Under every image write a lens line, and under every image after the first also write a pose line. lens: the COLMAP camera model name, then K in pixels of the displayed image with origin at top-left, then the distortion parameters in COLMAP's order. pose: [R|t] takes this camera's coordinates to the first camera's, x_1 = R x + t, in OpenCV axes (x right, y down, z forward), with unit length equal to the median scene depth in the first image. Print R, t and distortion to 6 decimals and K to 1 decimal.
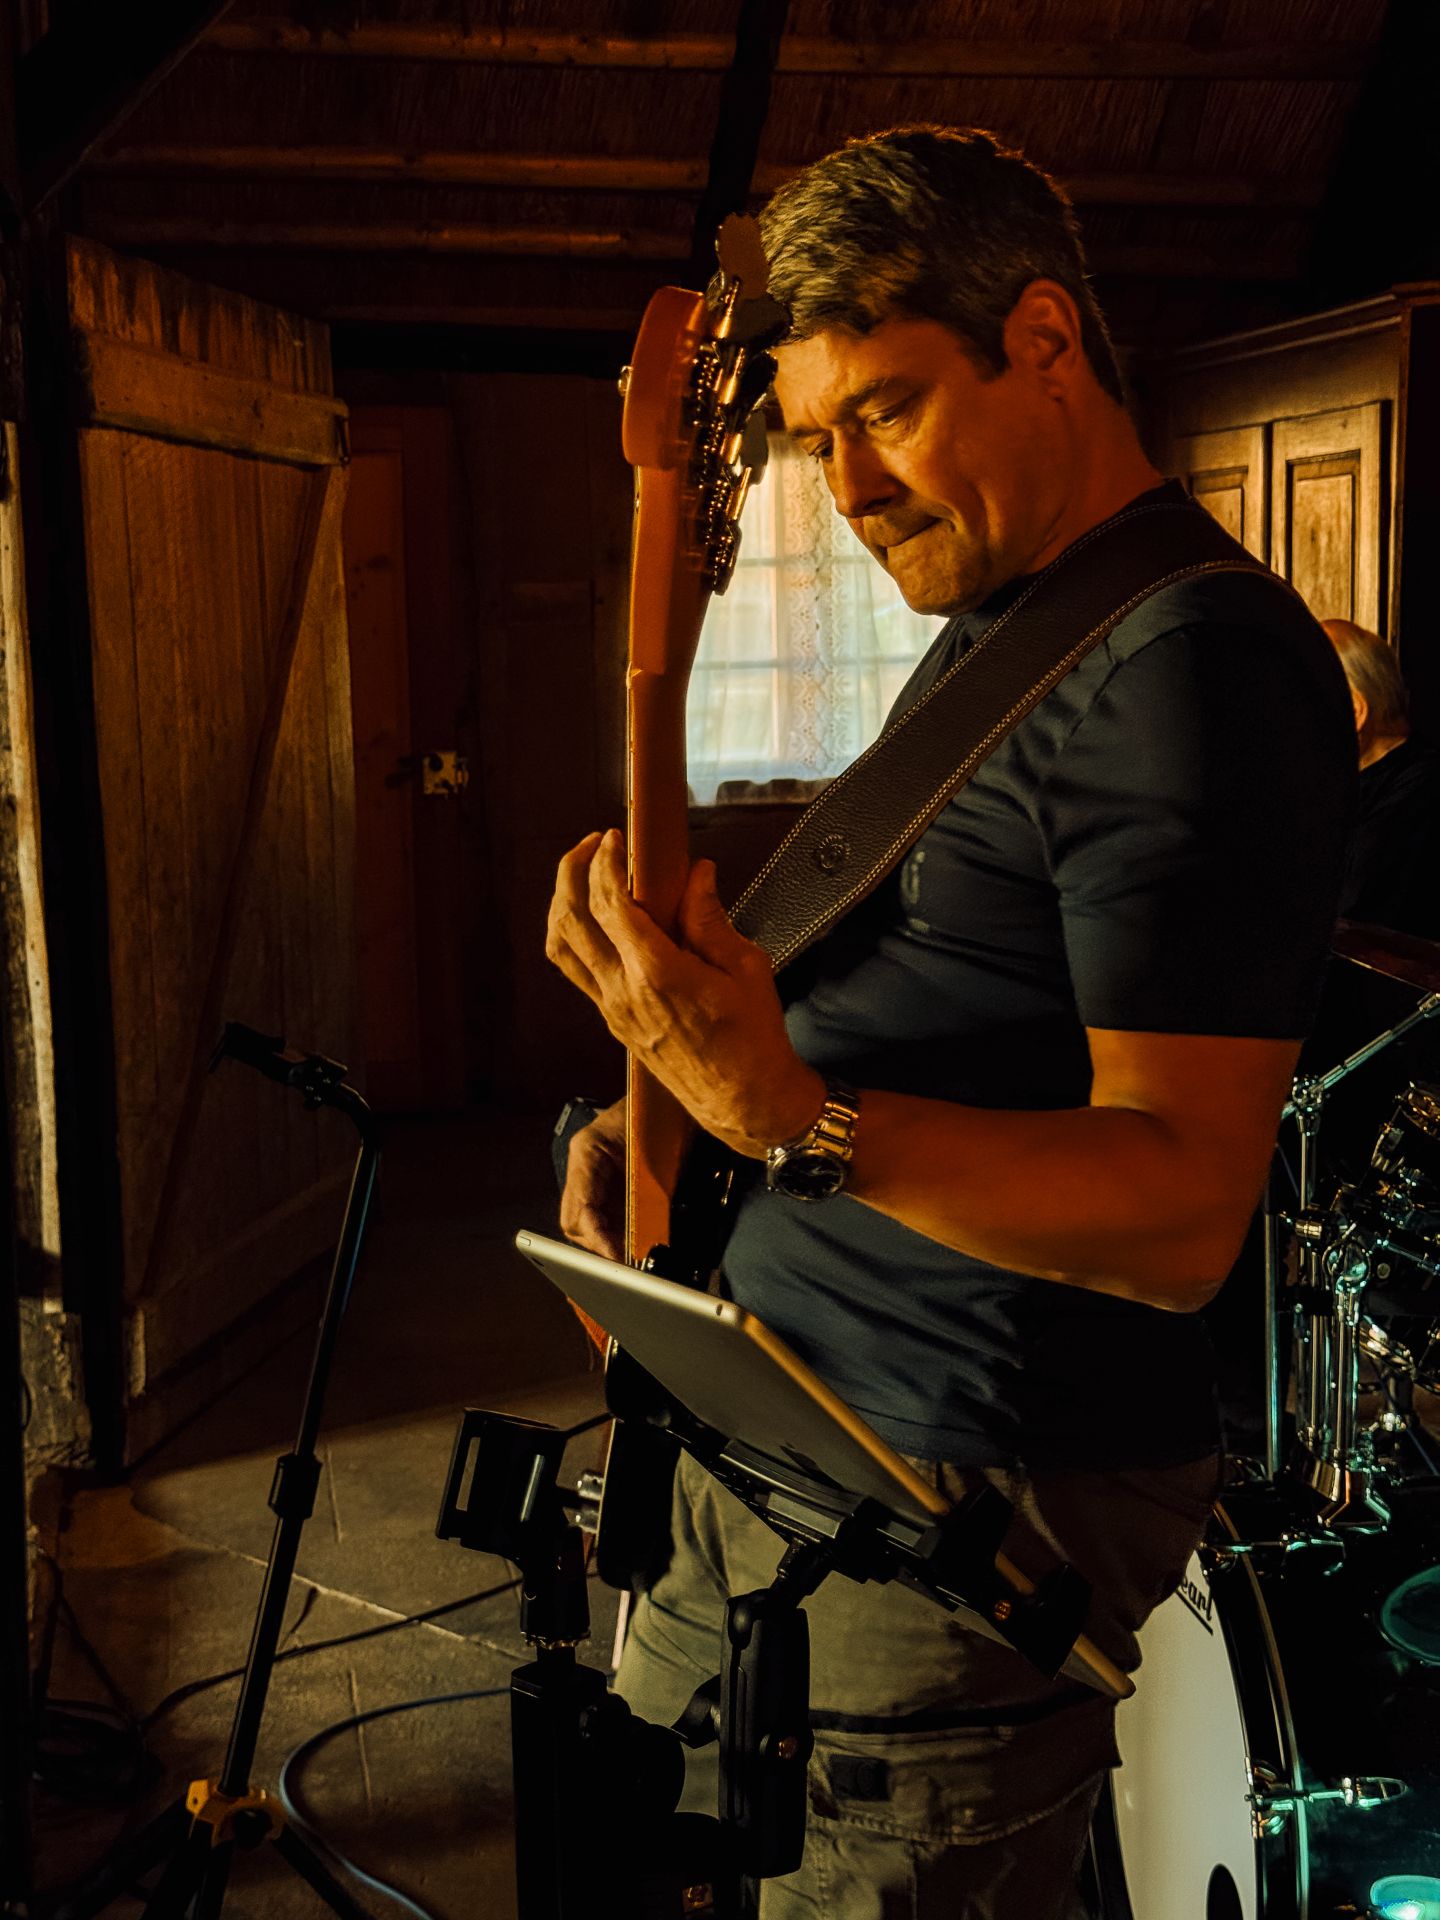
lens RADIAL K [[2720.9, 0, 756.2], [0, 2720.9, 910.2], [0, 0, 1]] dist [0.120215, 0.000000]
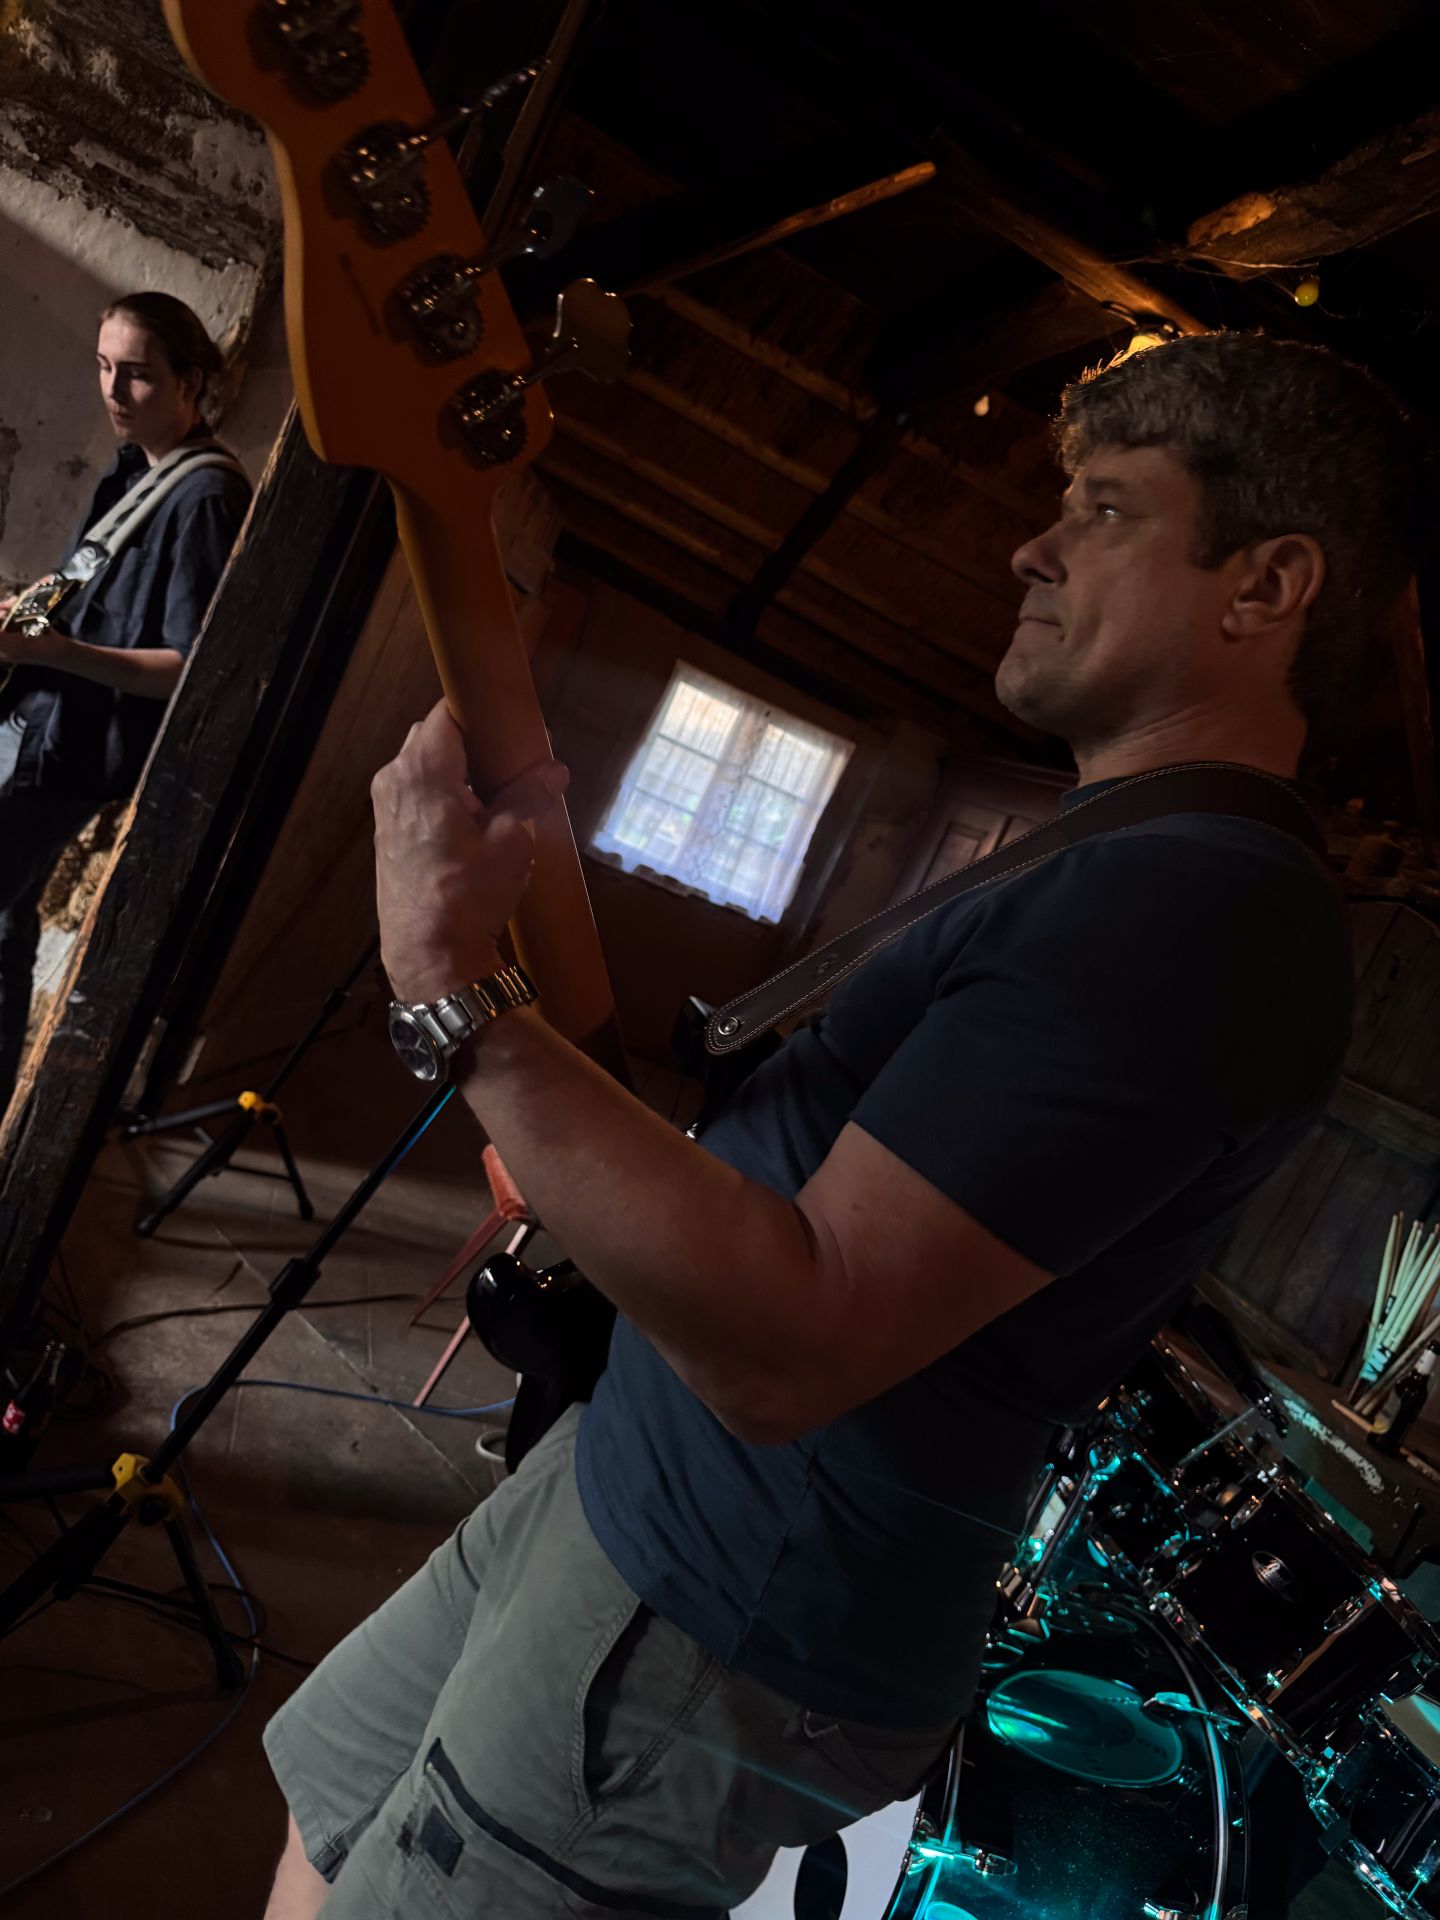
lens RADIAL K [[1371.2, 0, 710.2], [0, 1371.2, 961.2], [0, 0, 1]] dist [0.025806, -0.033139]
pose [[0.898697, 0.421261, 0.121998, -0.081604], [-0.423515, 0.905853, -0.008107, -0.004883], [-0.113928, -0.044382, 0.992497, 0.203942]]
